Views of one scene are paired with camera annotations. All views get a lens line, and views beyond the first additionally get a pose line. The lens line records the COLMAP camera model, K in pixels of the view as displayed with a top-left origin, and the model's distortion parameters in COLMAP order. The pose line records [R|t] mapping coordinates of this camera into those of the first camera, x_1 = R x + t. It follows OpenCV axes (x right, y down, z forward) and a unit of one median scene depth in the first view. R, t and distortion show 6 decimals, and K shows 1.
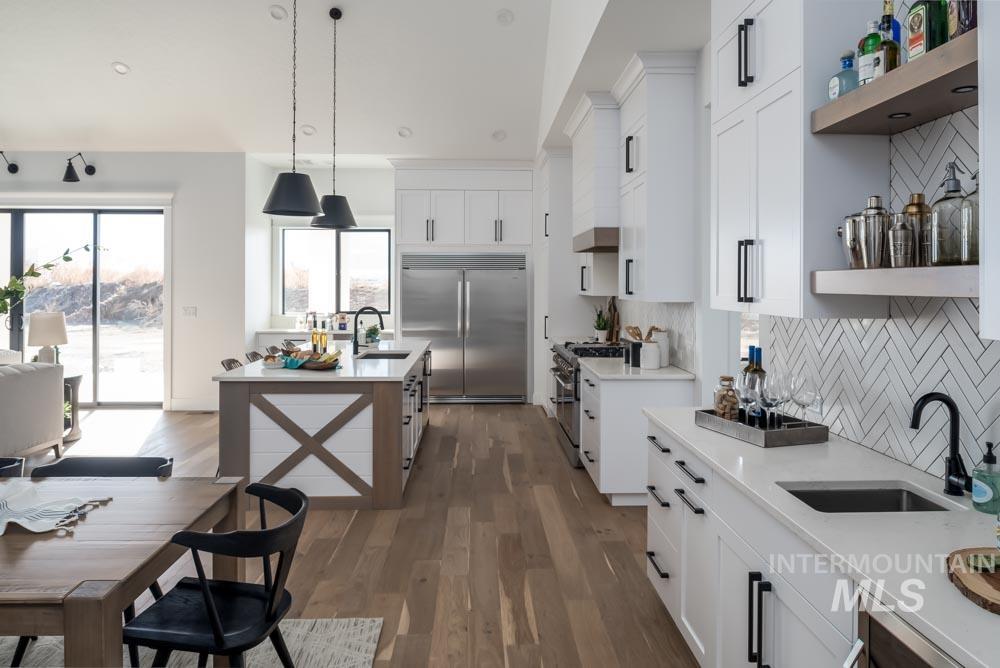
lens RADIAL K [[685.6, 0, 502.4], [0, 685.6, 281.2], [0, 0, 1]] dist [0.002393, 0.000523]
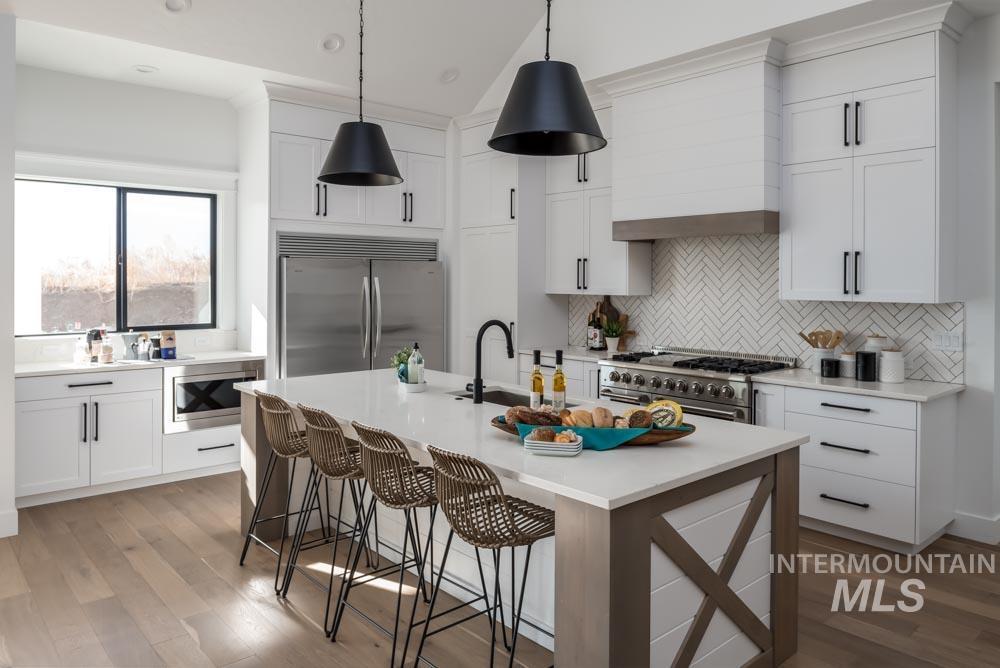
lens RADIAL K [[685.6, 0, 502.4], [0, 685.6, 281.2], [0, 0, 1]] dist [0.002393, 0.000523]
pose [[0.773957, -0.004220, 0.633224, -0.411078], [-0.001771, 0.999959, 0.008829, -0.001519], [-0.633235, -0.007955, 0.773918, 0.390131]]
